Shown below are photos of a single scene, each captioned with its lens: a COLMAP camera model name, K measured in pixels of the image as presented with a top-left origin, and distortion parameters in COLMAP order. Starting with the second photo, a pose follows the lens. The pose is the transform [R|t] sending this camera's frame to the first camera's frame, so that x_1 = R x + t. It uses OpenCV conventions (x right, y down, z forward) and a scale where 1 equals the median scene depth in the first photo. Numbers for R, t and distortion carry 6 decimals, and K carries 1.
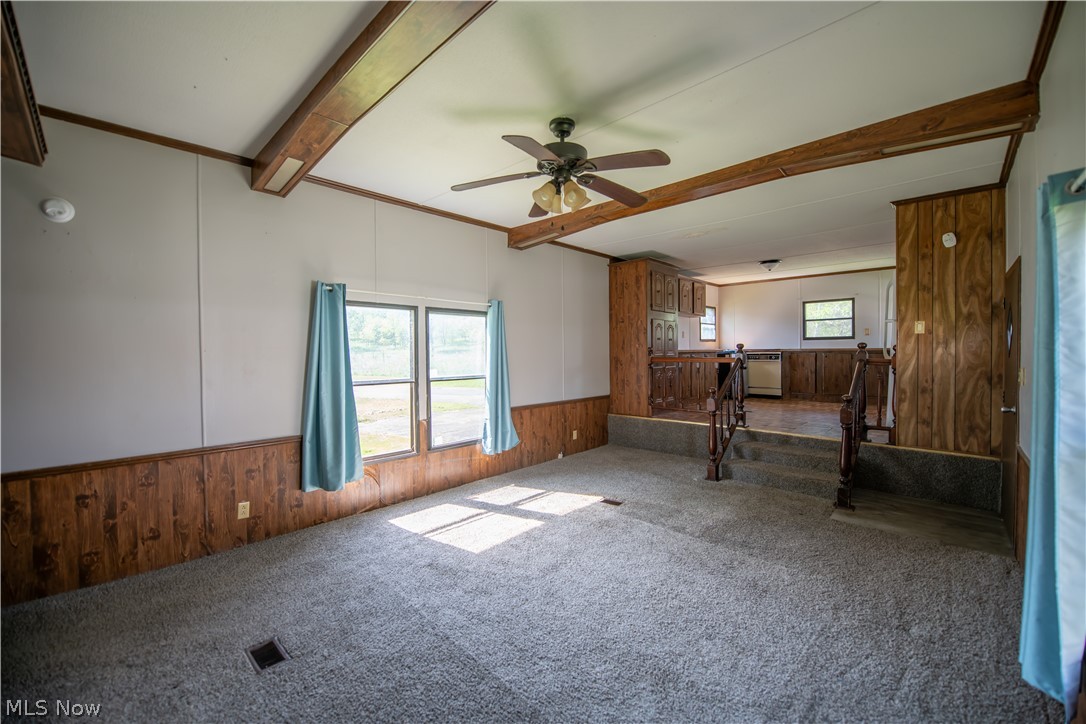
lens RADIAL K [[435.0, 0, 551.7], [0, 435.0, 358.1], [0, 0, 1]] dist [-0.002277, -0.000037]
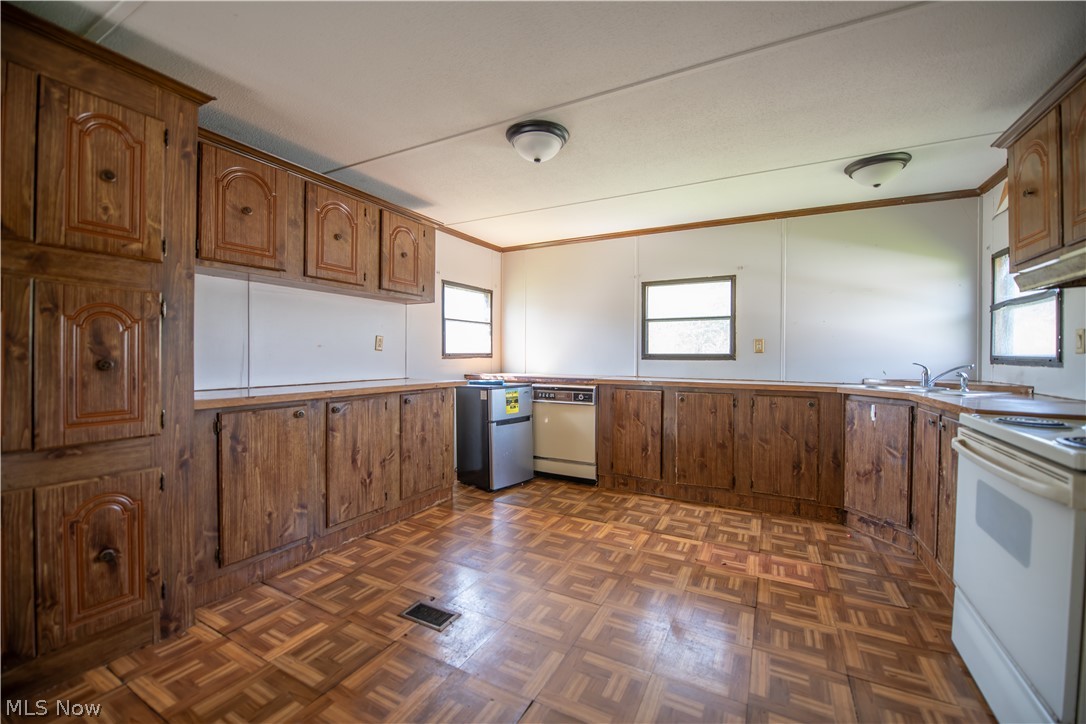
lens RADIAL K [[435.0, 0, 539.2], [0, 435.0, 358.8], [0, 0, 1]] dist [-0.002277, -0.000037]
pose [[0.971368, 0.011857, 0.237284, 0.358703], [-0.010267, 0.999916, -0.007936, -0.038183], [-0.237359, 0.005272, 0.971408, 0.563973]]
